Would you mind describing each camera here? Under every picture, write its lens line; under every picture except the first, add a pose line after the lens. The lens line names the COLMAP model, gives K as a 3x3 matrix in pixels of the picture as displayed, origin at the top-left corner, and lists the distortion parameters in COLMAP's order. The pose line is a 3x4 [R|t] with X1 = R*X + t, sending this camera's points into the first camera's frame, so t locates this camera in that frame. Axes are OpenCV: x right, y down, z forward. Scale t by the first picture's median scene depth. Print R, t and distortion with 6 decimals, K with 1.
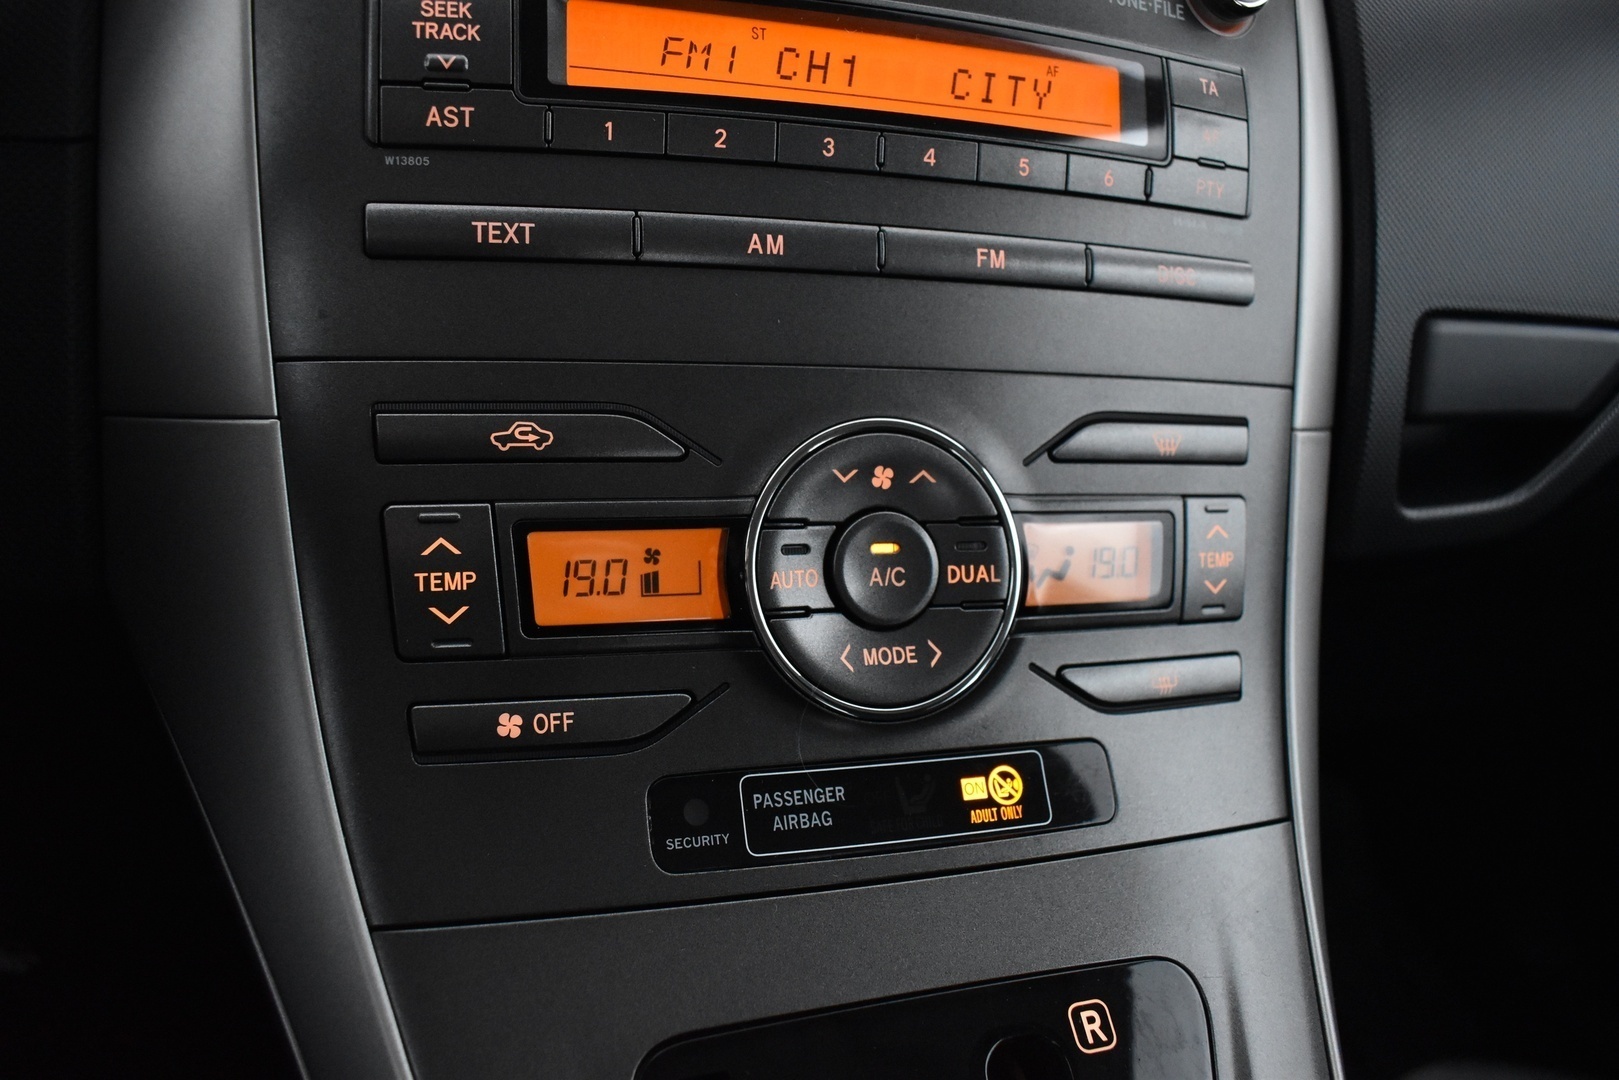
lens RADIAL K [[1245.8, 0, 809.5], [0, 1245.8, 540.0], [0, 0, 1]] dist [-0.101532, 0.005358]
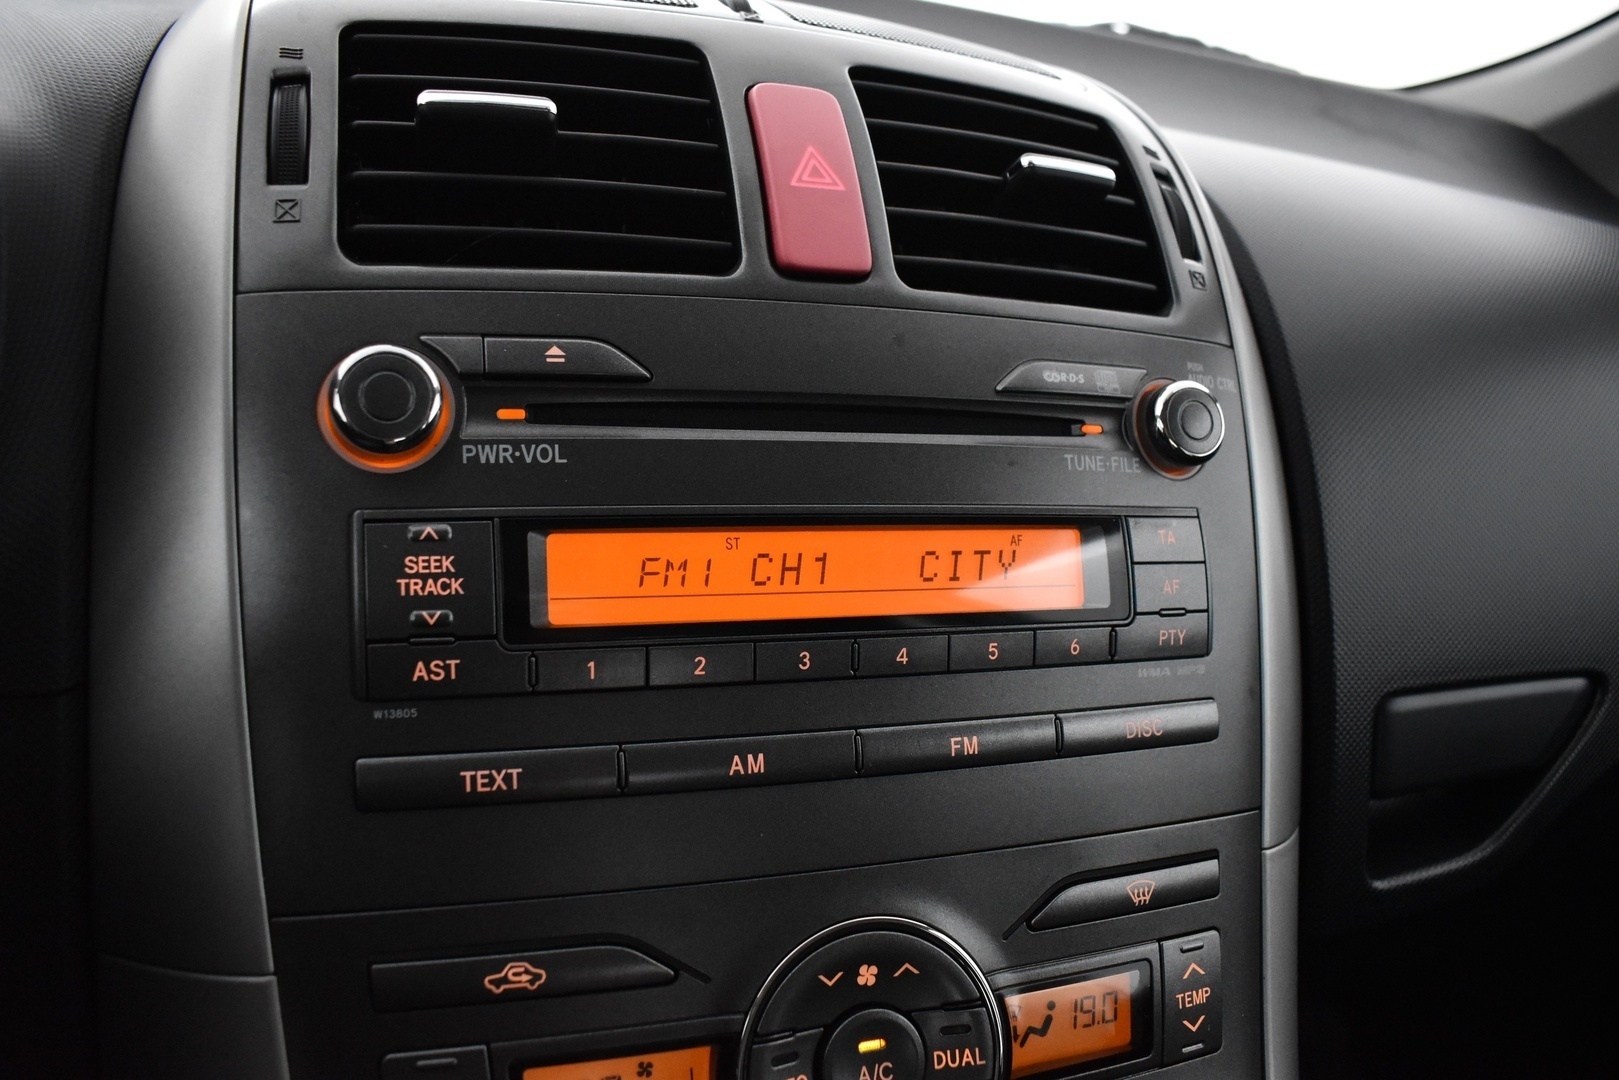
lens RADIAL K [[1245.8, 0, 809.5], [0, 1245.8, 540.0], [0, 0, 1]] dist [-0.101532, 0.005358]
pose [[0.999133, -0.031160, 0.027603, -0.005845], [0.034042, 0.993240, -0.110971, -0.305517], [-0.023958, 0.111815, 0.993440, -0.045879]]
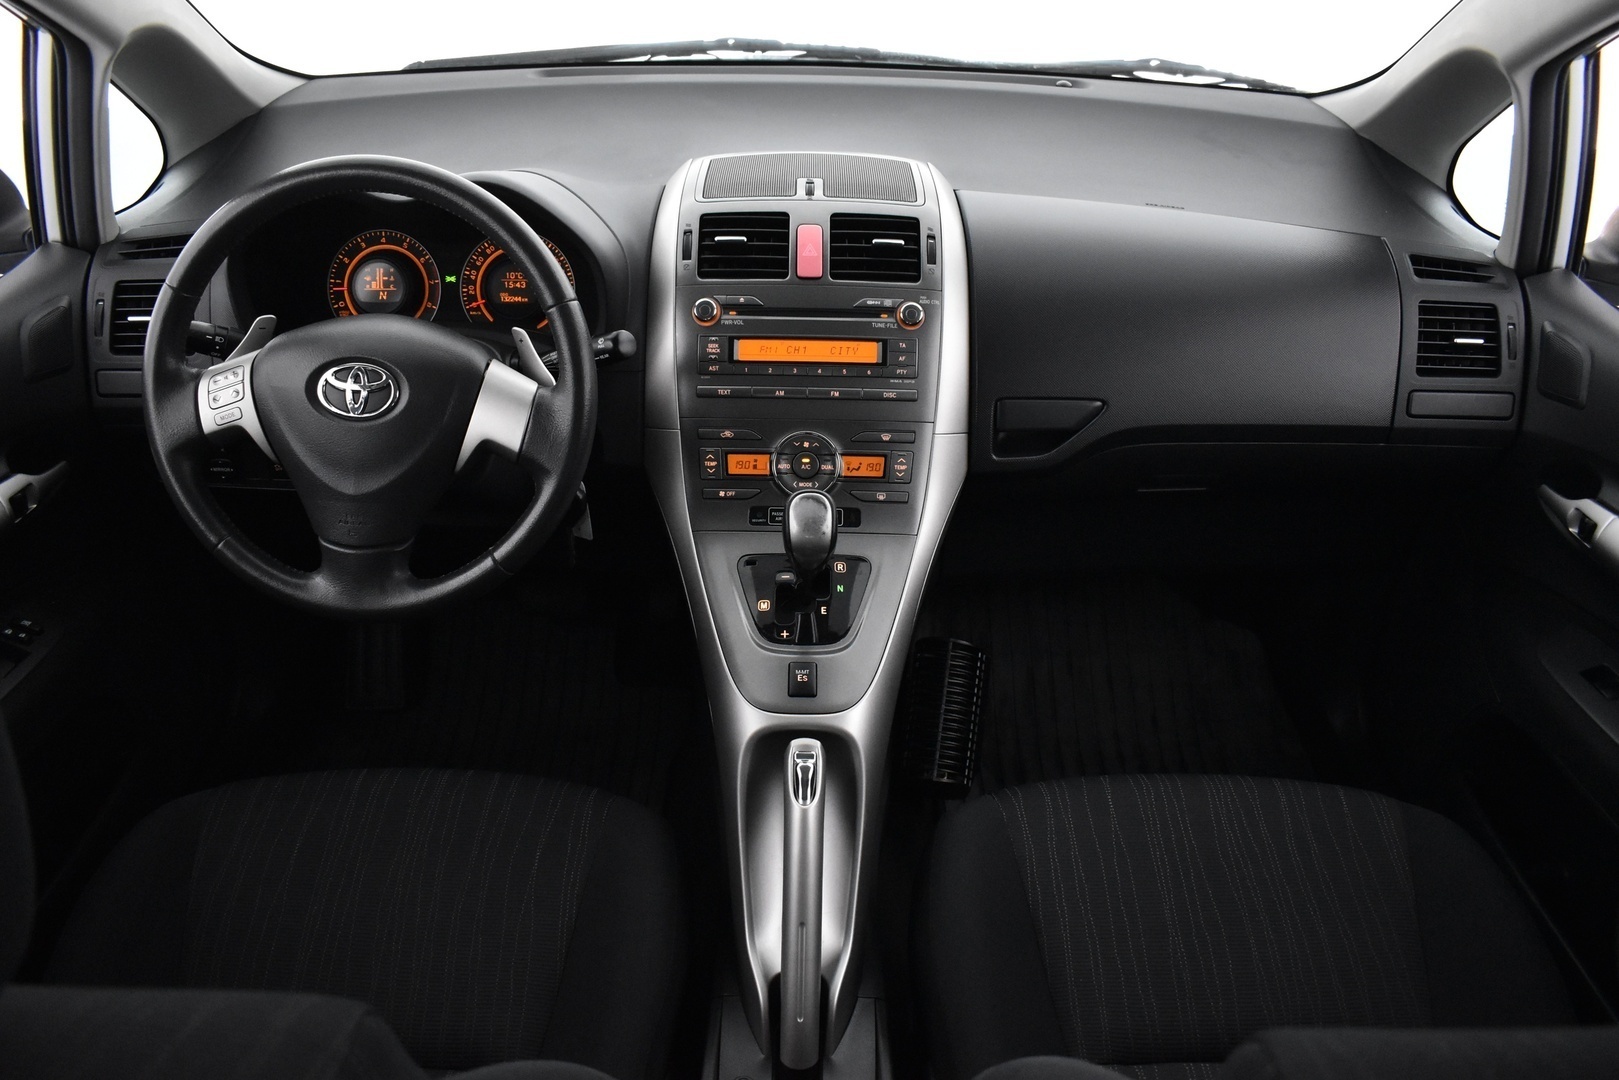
lens RADIAL K [[1245.8, 0, 809.5], [0, 1245.8, 540.0], [0, 0, 1]] dist [-0.101532, 0.005358]
pose [[0.943257, 0.045837, -0.328885, 1.598960], [-0.036161, 0.998716, 0.035478, 0.136686], [0.330089, -0.021572, 0.943703, -3.303112]]
